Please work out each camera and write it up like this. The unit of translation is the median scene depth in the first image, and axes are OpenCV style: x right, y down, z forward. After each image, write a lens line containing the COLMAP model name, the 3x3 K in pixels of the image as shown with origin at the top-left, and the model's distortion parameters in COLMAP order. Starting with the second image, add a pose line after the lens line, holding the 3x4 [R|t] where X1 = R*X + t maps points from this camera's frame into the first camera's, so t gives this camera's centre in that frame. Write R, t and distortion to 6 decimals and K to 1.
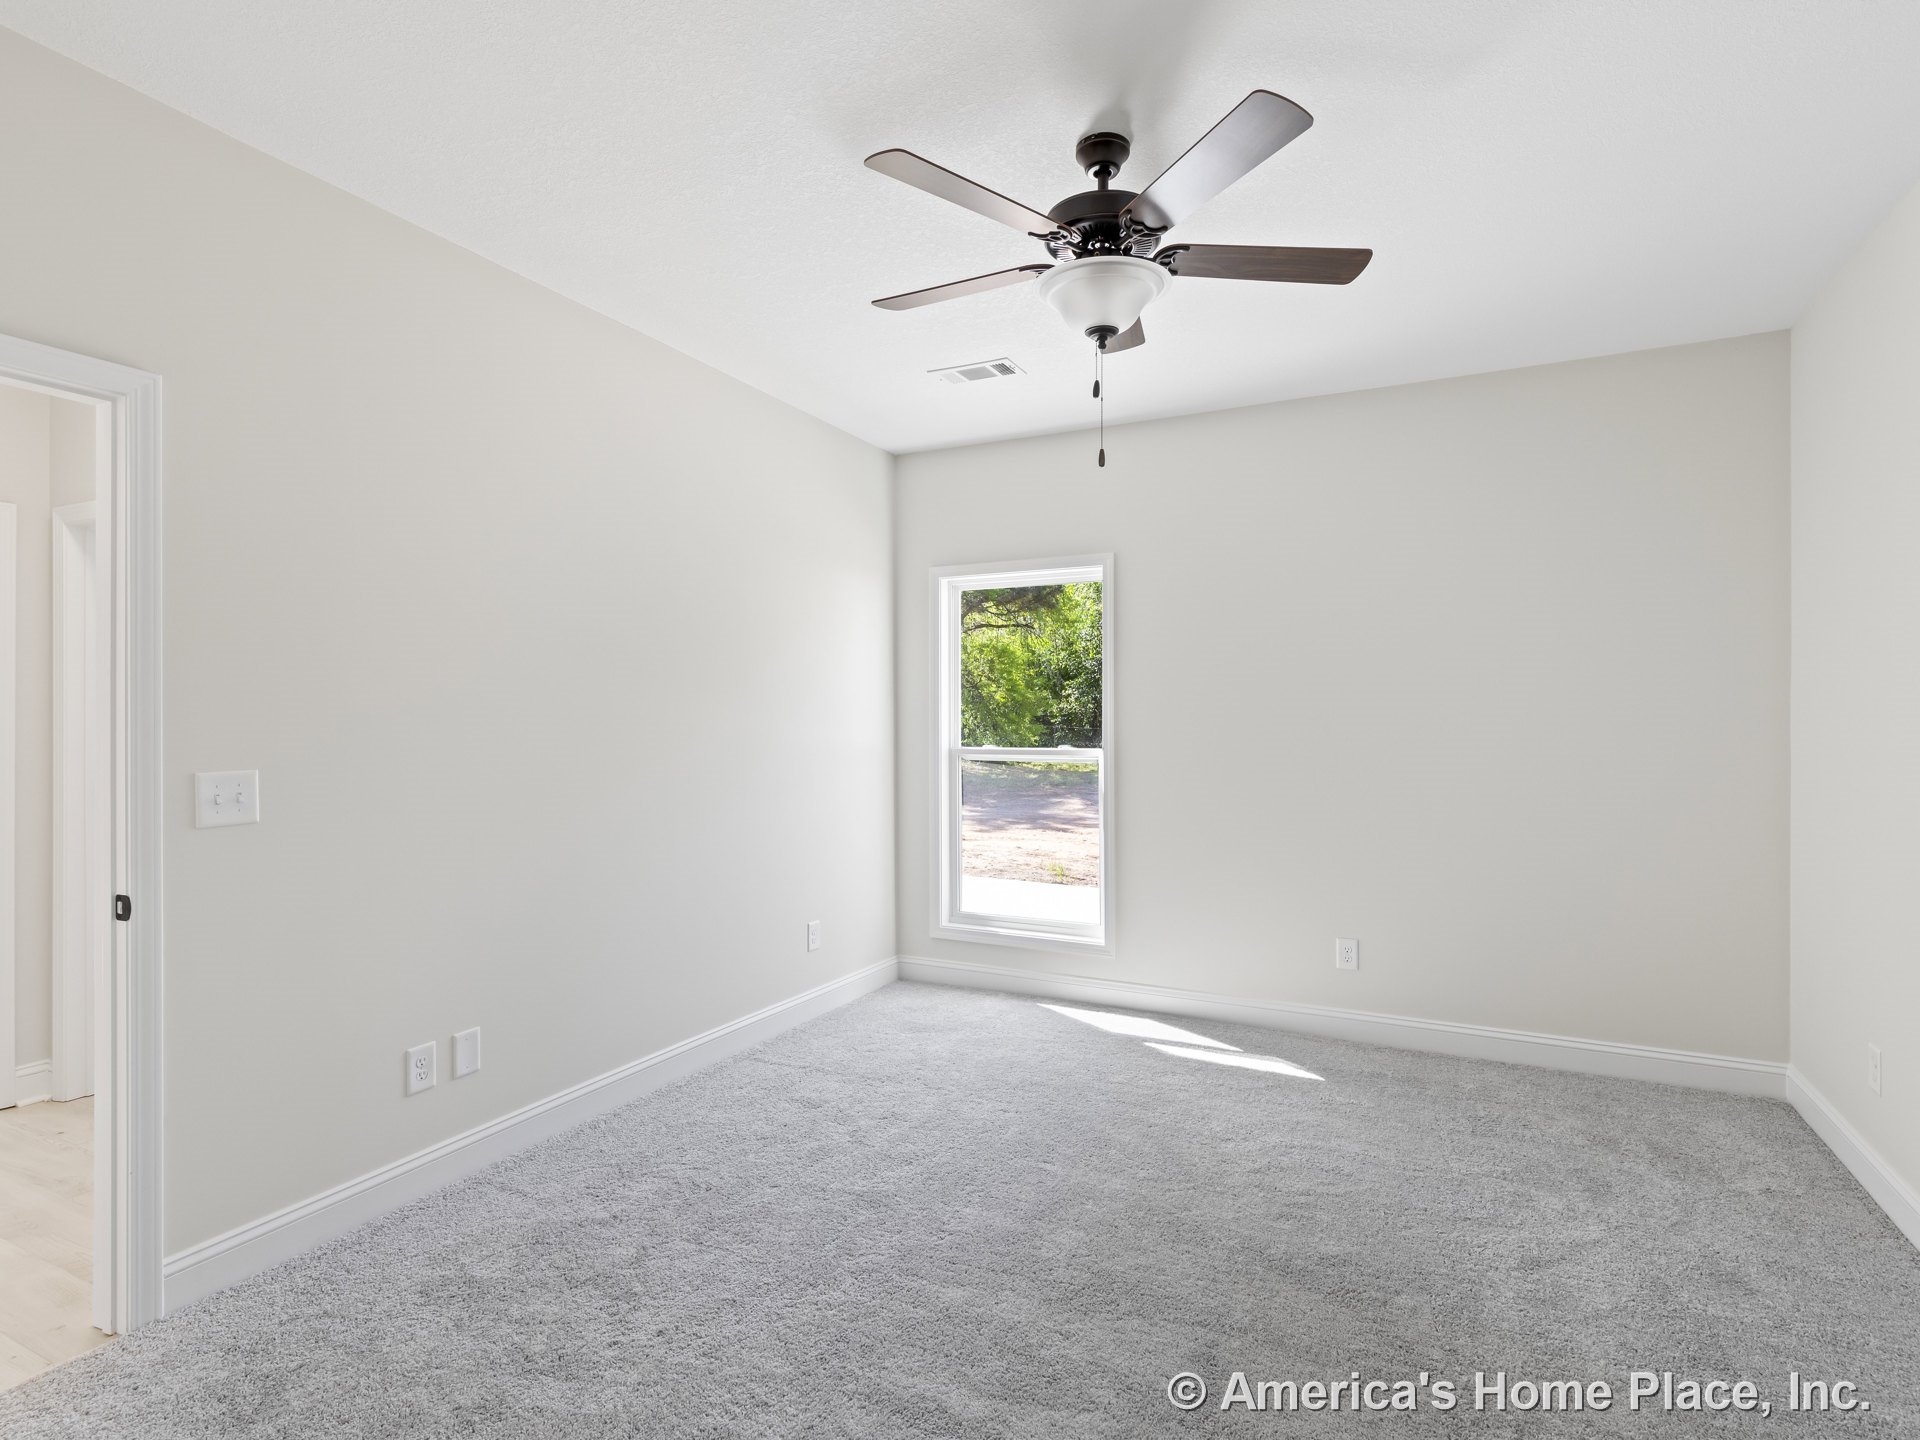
lens RADIAL K [[1003.9, 0, 973.8], [0, 1003.9, 722.2], [0, 0, 1]] dist [-0.000252, -0.001534]
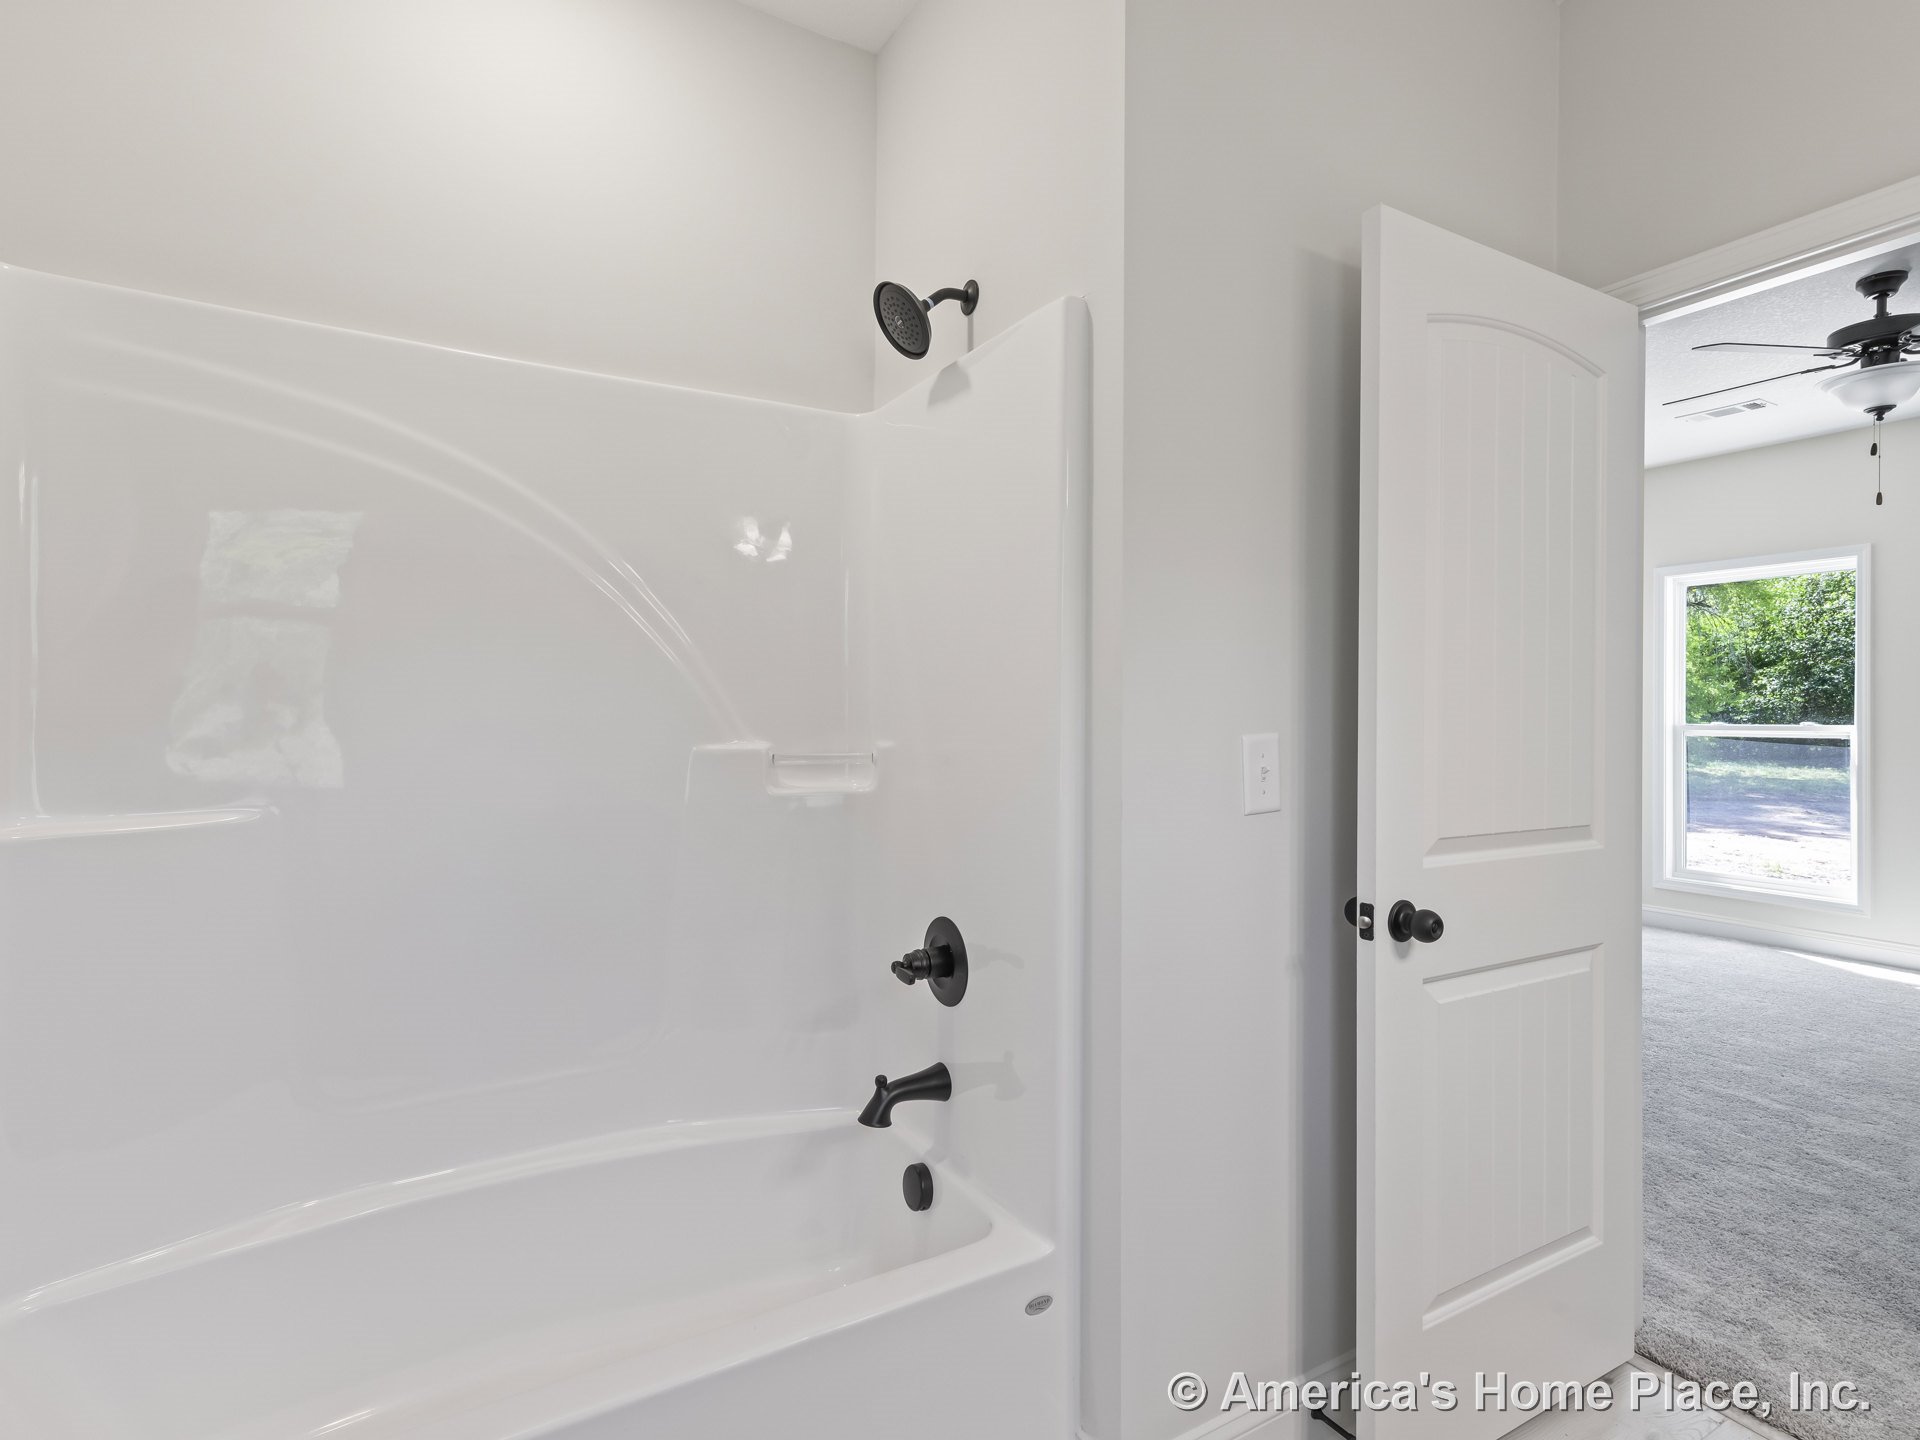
lens RADIAL K [[963.4, 0, 958.8], [0, 963.4, 713.7], [0, 0, 1]] dist [-0.003295, -0.001149]
pose [[0.824661, 0.005992, -0.565595, -0.082962], [-0.007509, 0.999972, -0.000355, 0.021699], [0.565577, 0.004540, 0.824683, -0.396198]]
